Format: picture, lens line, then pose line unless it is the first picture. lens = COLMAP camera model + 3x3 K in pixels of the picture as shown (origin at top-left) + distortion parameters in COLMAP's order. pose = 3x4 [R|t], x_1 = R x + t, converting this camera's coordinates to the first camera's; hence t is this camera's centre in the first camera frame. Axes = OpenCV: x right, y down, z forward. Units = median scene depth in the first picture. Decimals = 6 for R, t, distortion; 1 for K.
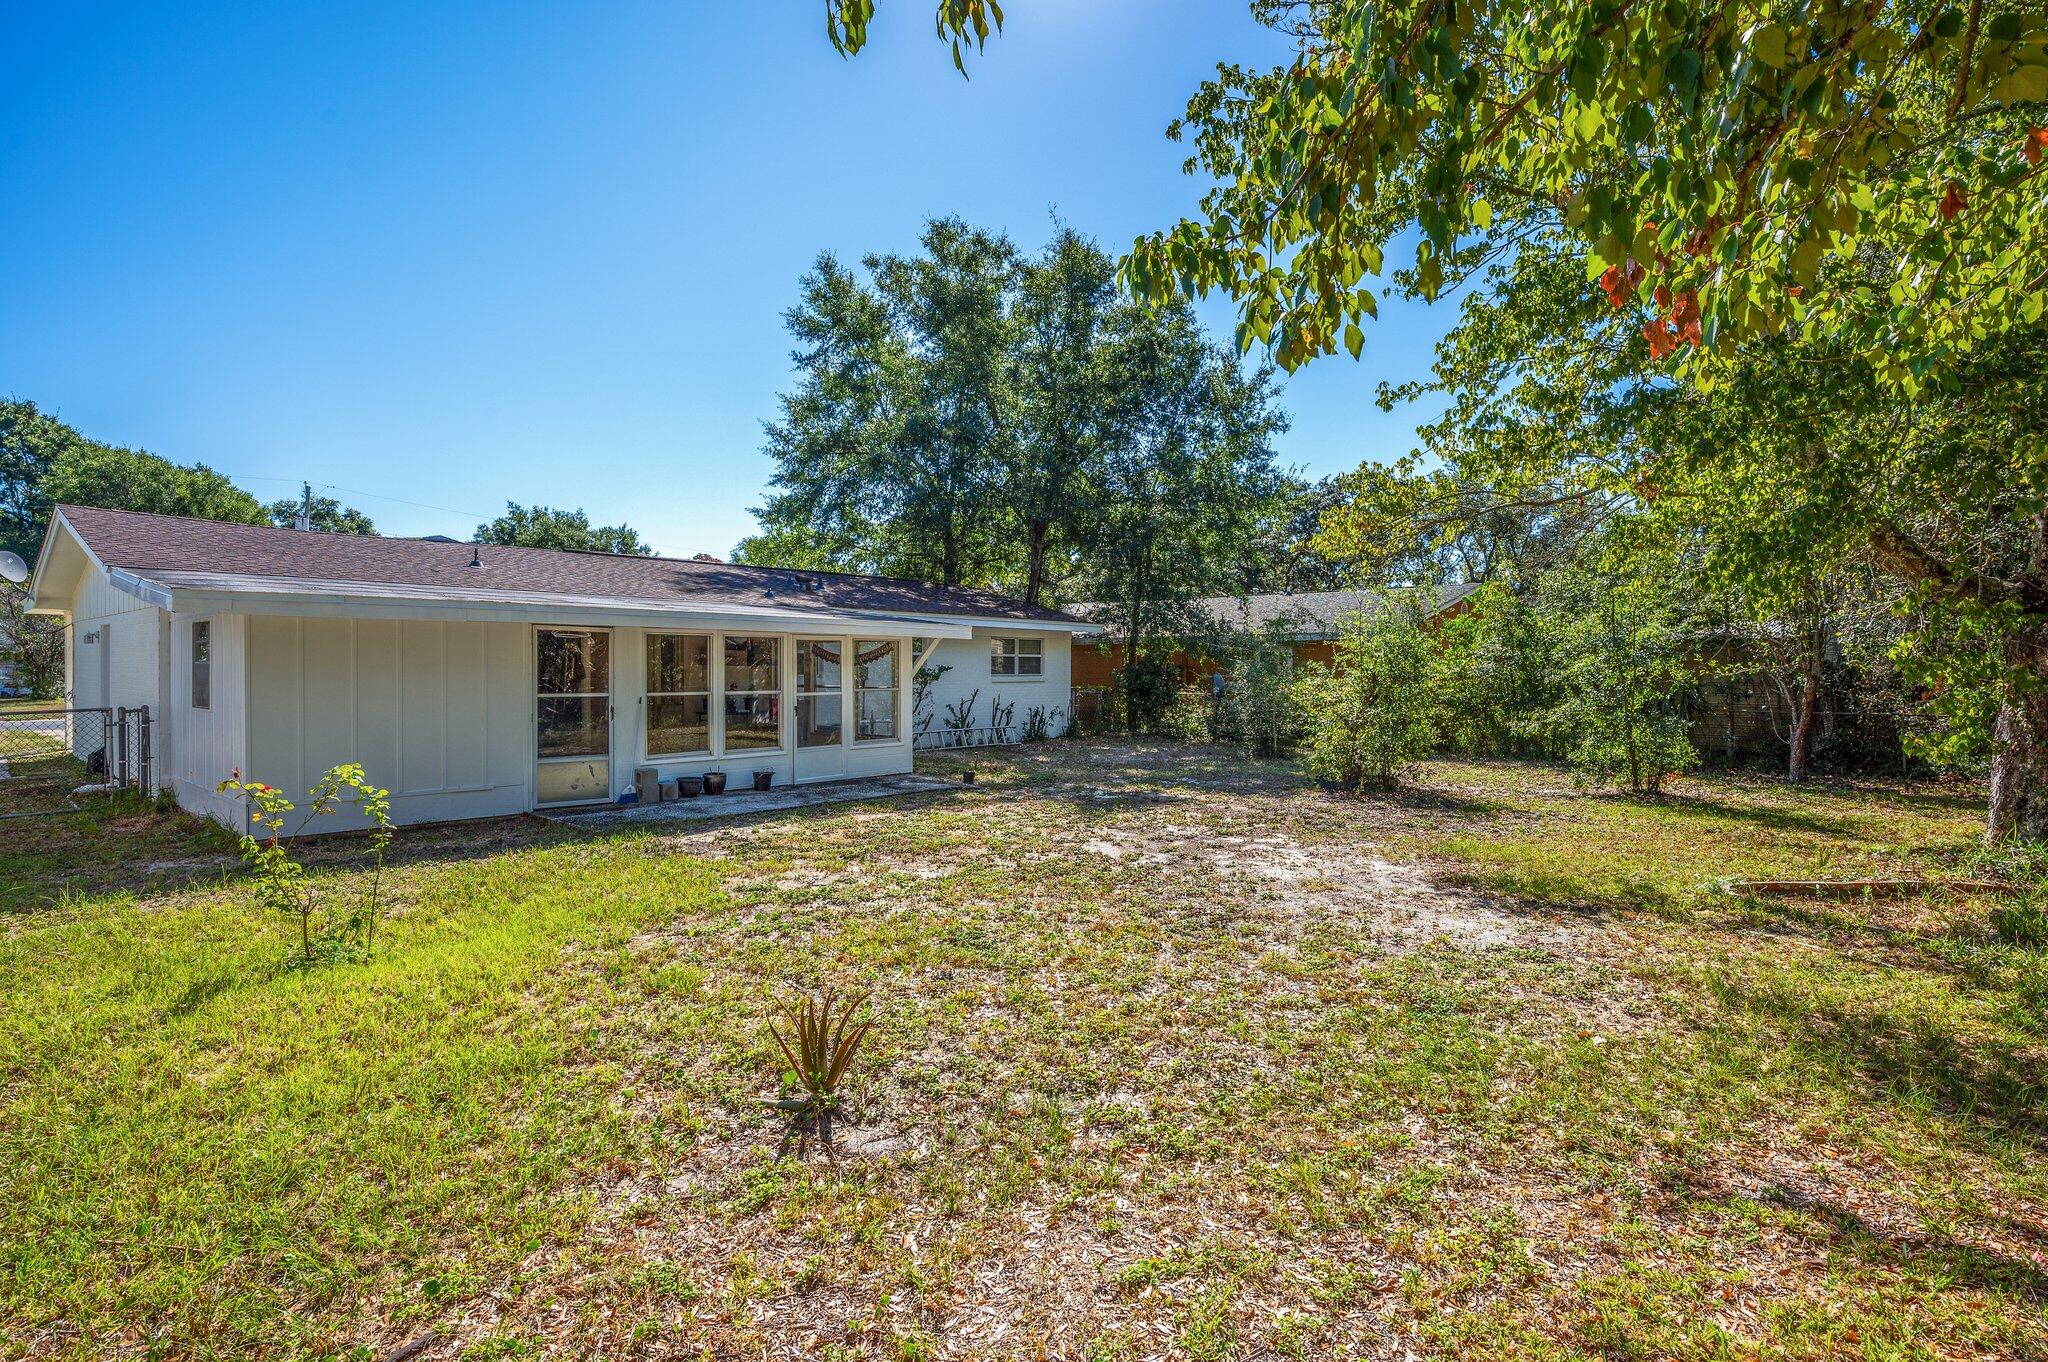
lens RADIAL K [[1016.1, 0, 1020.6], [0, 1016.1, 642.6], [0, 0, 1]] dist [-0.000684, 0.000067]
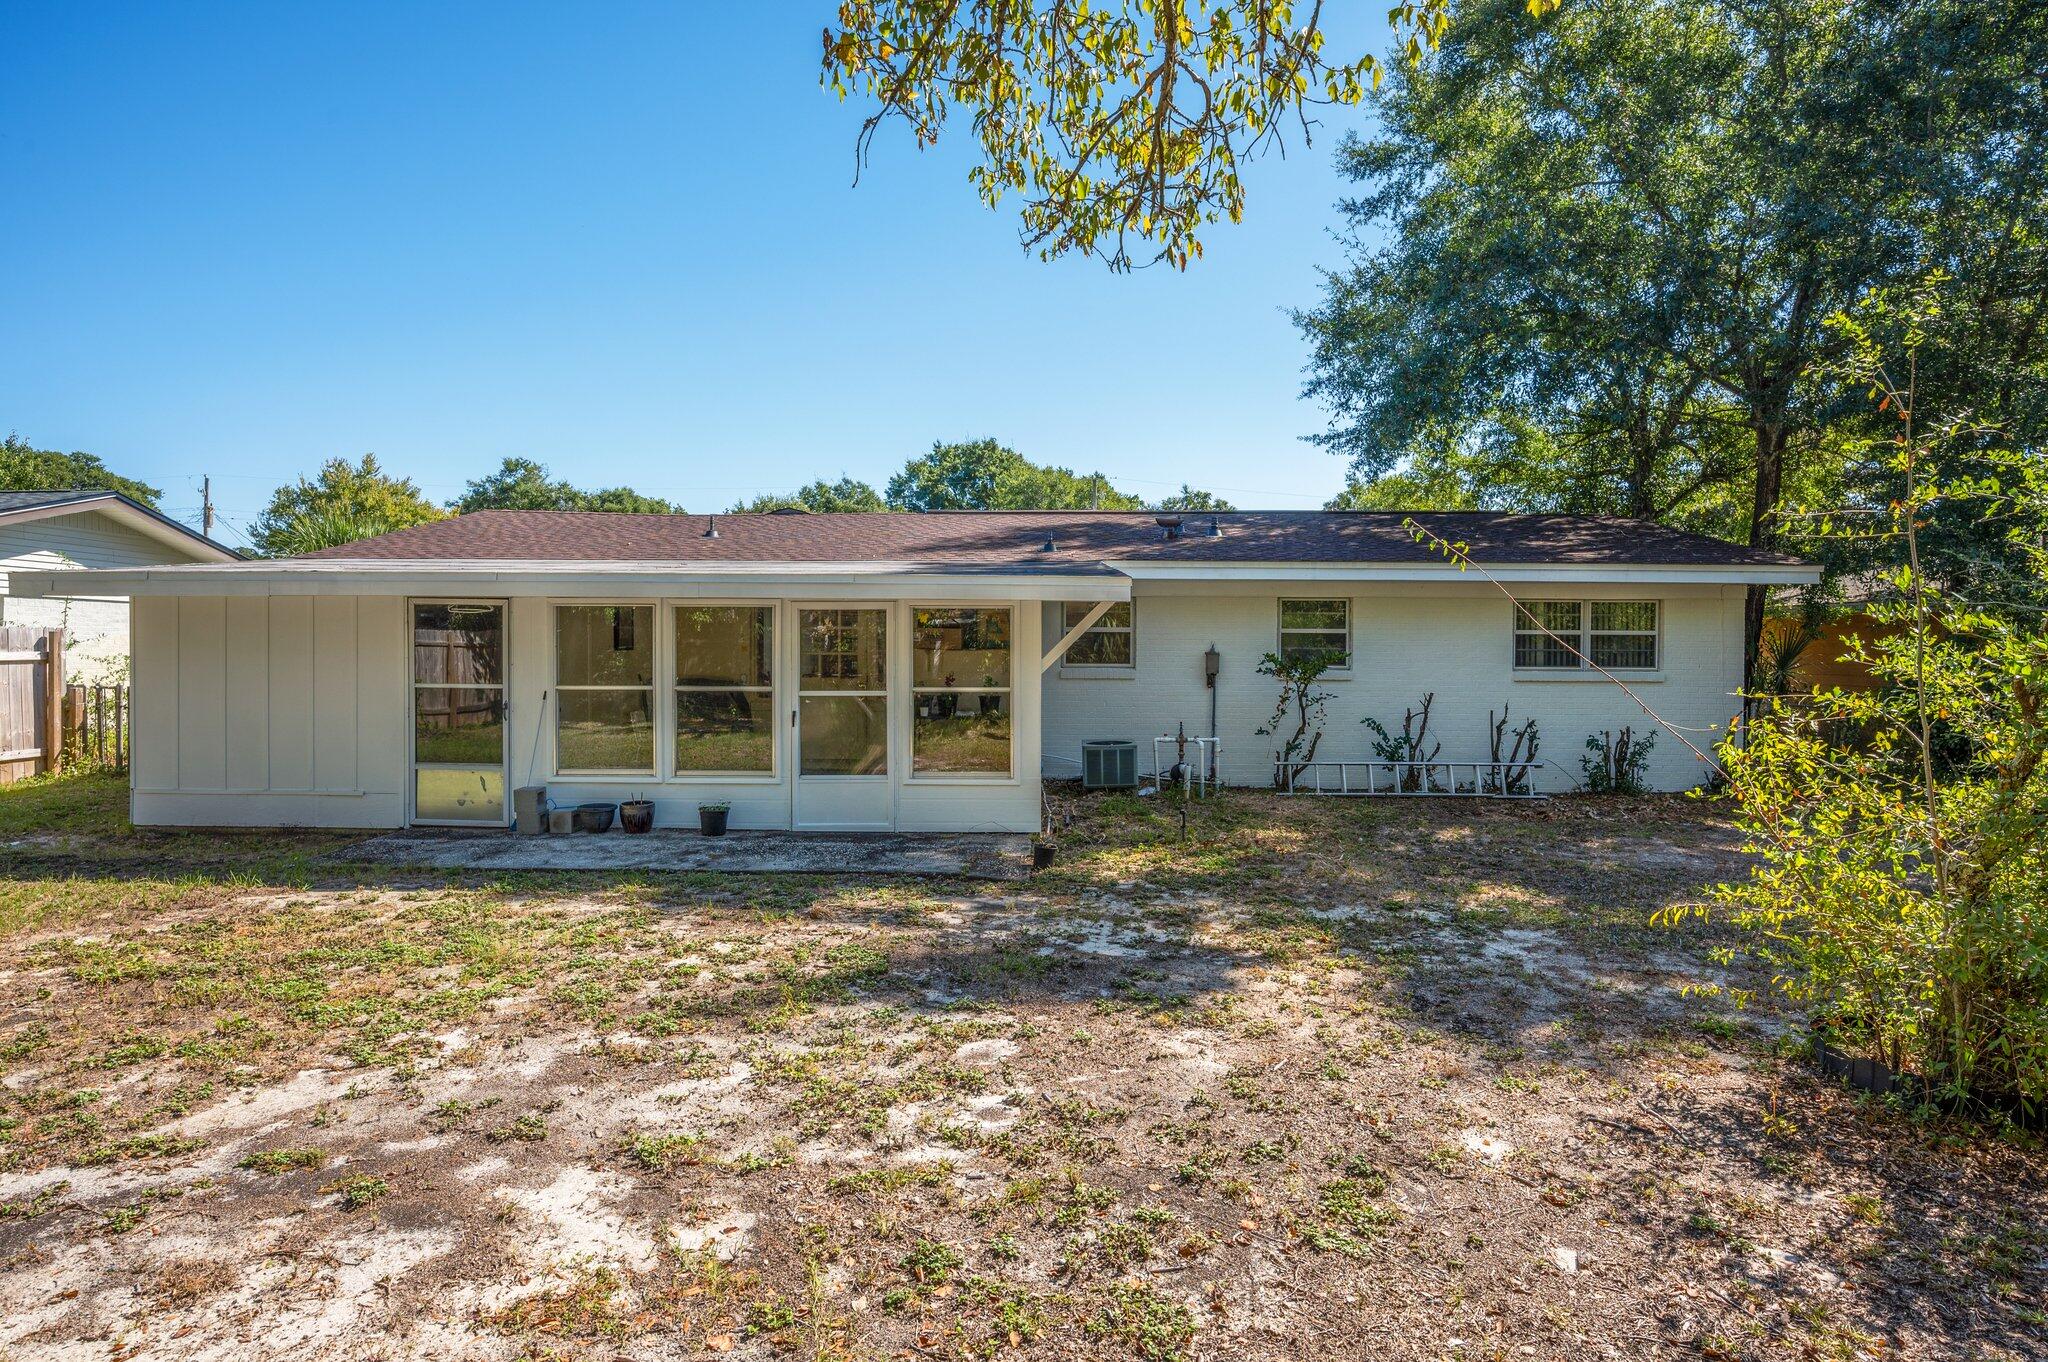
lens RADIAL K [[1111.6, 0, 1023.9], [0, 1111.6, 649.6], [0, 0, 1]] dist [0.000624, 0.000005]
pose [[0.651533, 0.001614, -0.758618, 0.416228], [0.013683, 0.999810, 0.013879, 0.015773], [0.758497, -0.019423, 0.651388, 0.647582]]
